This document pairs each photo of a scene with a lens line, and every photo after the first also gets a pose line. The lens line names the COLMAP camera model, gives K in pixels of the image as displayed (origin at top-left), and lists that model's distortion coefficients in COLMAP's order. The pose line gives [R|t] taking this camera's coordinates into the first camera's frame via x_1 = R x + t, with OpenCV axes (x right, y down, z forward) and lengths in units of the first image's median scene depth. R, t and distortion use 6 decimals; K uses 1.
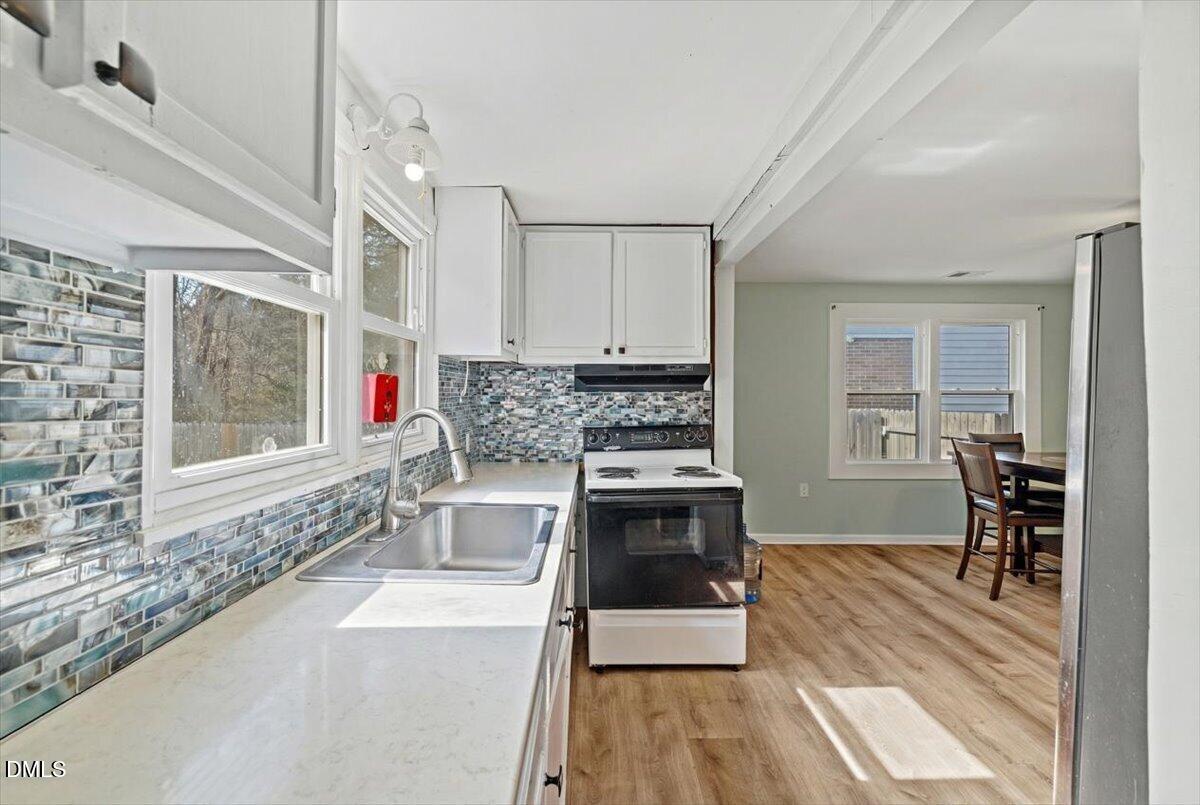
lens RADIAL K [[494.8, 0, 605.0], [0, 494.8, 396.3], [0, 0, 1]] dist [-0.000006, 0.000013]
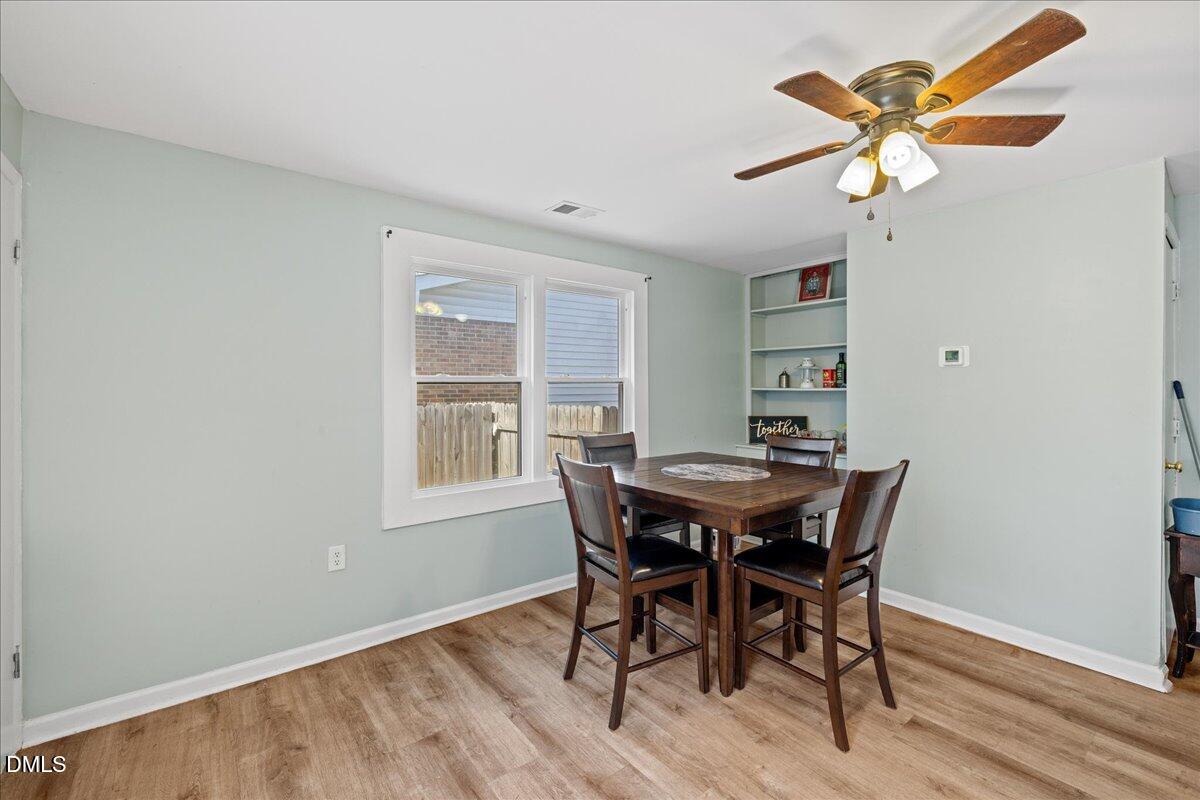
lens RADIAL K [[521.1, 0, 575.6], [0, 521.1, 390.8], [0, 0, 1]] dist [-0.001906, -0.000236]
pose [[0.806367, -0.006588, 0.591379, 0.301529], [0.004622, 0.999978, 0.004838, 0.004088], [-0.591398, -0.001168, 0.806379, 0.415067]]
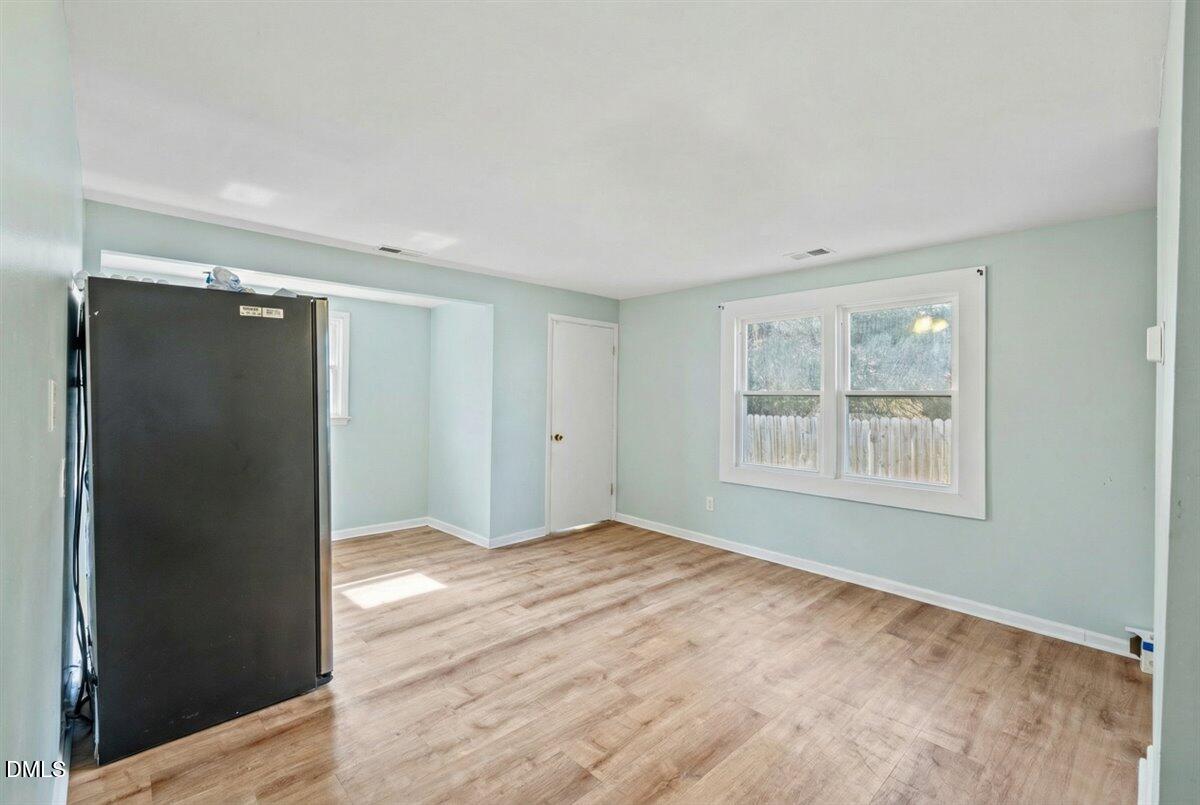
lens RADIAL K [[492.0, 0, 600.0], [0, 492.0, 402.5], [0, 0, 1]] dist [0.000509, 0.000147]
pose [[0.688096, 0.011029, -0.725536, 1.089117], [-0.004116, 0.999928, 0.011296, -0.000398], [0.725608, -0.004786, 0.688091, 0.163851]]
